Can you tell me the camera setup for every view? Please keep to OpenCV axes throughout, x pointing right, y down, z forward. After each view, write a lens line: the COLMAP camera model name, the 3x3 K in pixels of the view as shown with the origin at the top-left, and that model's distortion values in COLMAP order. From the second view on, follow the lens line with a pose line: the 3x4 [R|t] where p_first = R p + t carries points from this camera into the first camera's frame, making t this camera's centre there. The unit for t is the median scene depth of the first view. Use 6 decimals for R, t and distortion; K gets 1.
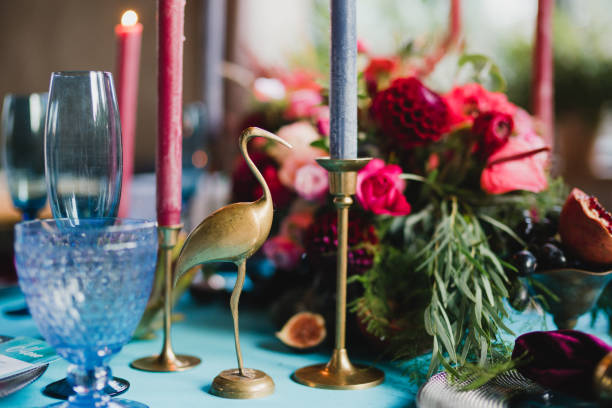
lens RADIAL K [[884.6, 0, 306.0], [0, 884.6, 204.0], [0, 0, 1]] dist [-0.029270, 0.001129]
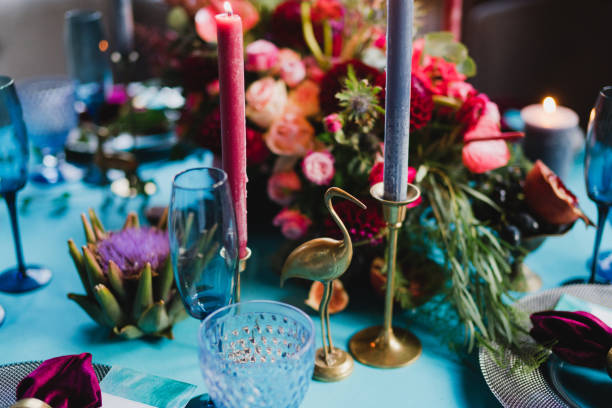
lens RADIAL K [[884.6, 0, 306.0], [0, 884.6, 204.0], [0, 0, 1]] dist [-0.029270, 0.001129]
pose [[0.932513, -0.162959, 0.322279, -0.431588], [0.031001, 0.925231, 0.378137, -0.464252], [-0.359803, -0.342626, 0.867842, 0.011188]]
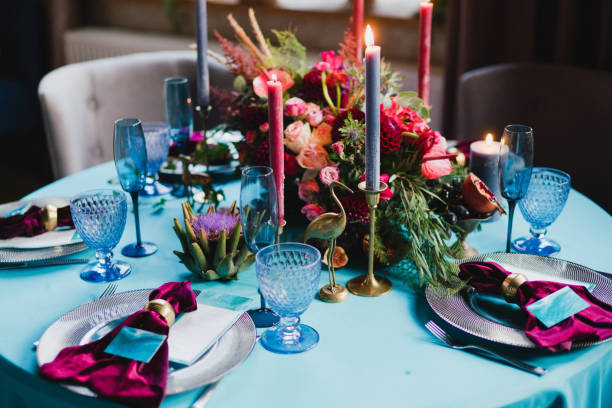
lens RADIAL K [[884.6, 0, 306.0], [0, 884.6, 204.0], [0, 0, 1]] dist [-0.029270, 0.001129]
pose [[0.948022, -0.136757, 0.287319, -0.639939], [0.041971, 0.948788, 0.313114, -0.607290], [-0.315425, -0.284780, 0.905211, -0.714531]]
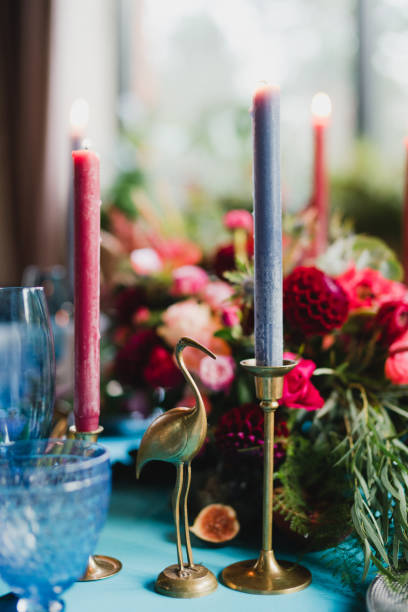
lens RADIAL K [[884.6, 0, 215.7], [0, 884.6, 306.1], [0, 0, 1]] dist [-0.029270, 0.001129]
pose [[0.990104, -0.016572, 0.139356, -0.150288], [0.017198, 0.999847, -0.003292, -0.108285], [-0.139280, 0.005656, 0.990237, 0.010046]]
